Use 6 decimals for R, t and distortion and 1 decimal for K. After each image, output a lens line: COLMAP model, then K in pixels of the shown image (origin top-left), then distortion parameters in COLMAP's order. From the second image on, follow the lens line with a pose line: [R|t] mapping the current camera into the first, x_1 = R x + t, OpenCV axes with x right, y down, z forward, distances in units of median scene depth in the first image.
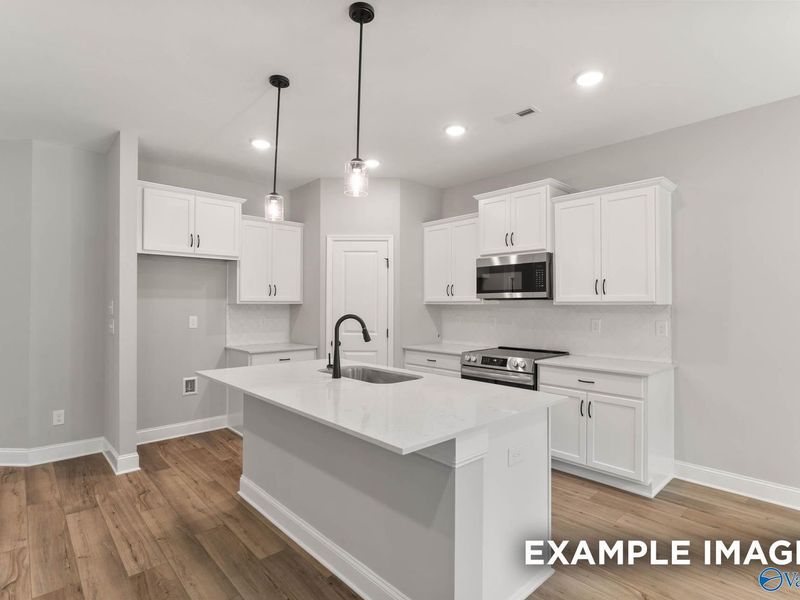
lens RADIAL K [[419.9, 0, 407.5], [0, 419.9, 300.8], [0, 0, 1]] dist [-0.003486, -0.001230]
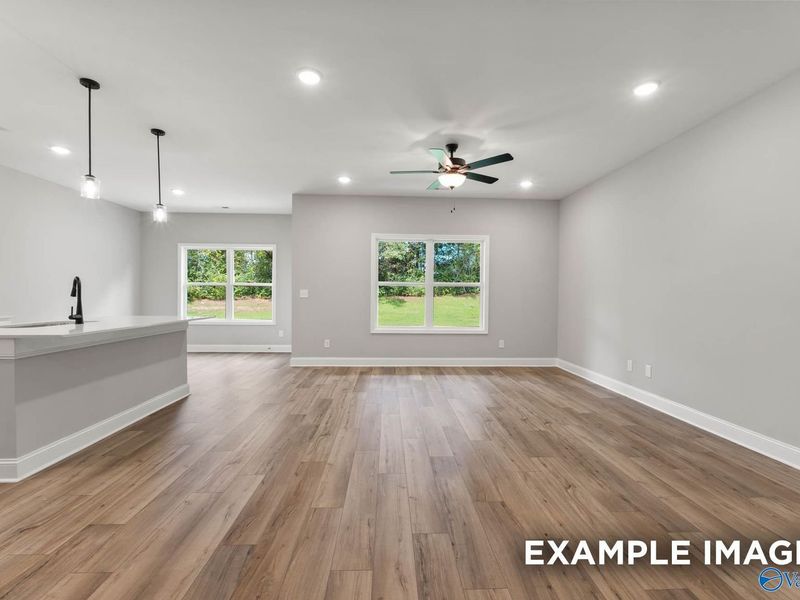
lens RADIAL K [[378.4, 0, 403.9], [0, 378.4, 300.7], [0, 0, 1]] dist [-0.005967, -0.000032]
pose [[-0.760244, -0.018395, 0.649377, -1.194865], [-0.015887, 0.999827, 0.009723, 0.056756], [-0.649443, -0.002925, -0.760405, 0.858583]]
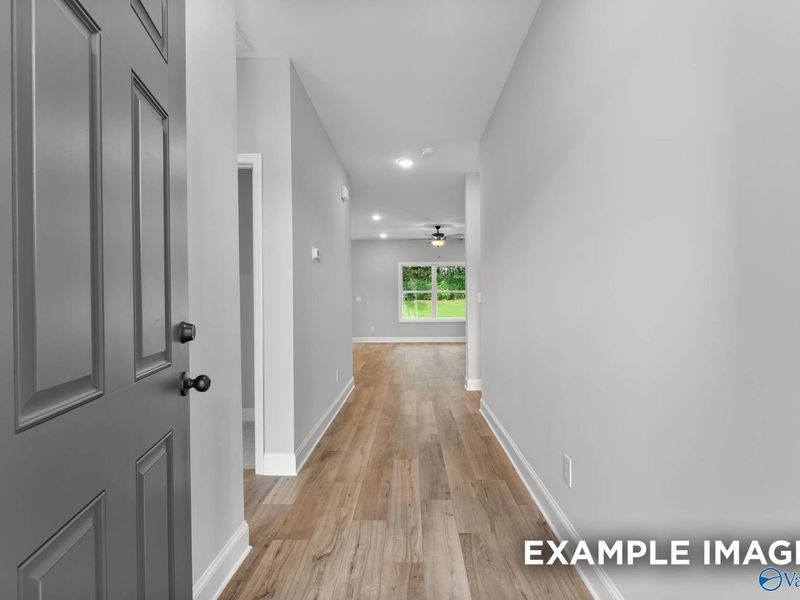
lens RADIAL K [[378.4, 0, 403.9], [0, 378.4, 300.7], [0, 0, 1]] dist [-0.005967, -0.000032]
pose [[-0.719314, -0.000732, 0.694684, -2.520805], [-0.001784, 0.999998, -0.000793, 0.067877], [-0.694682, -0.001810, -0.719314, 2.241398]]
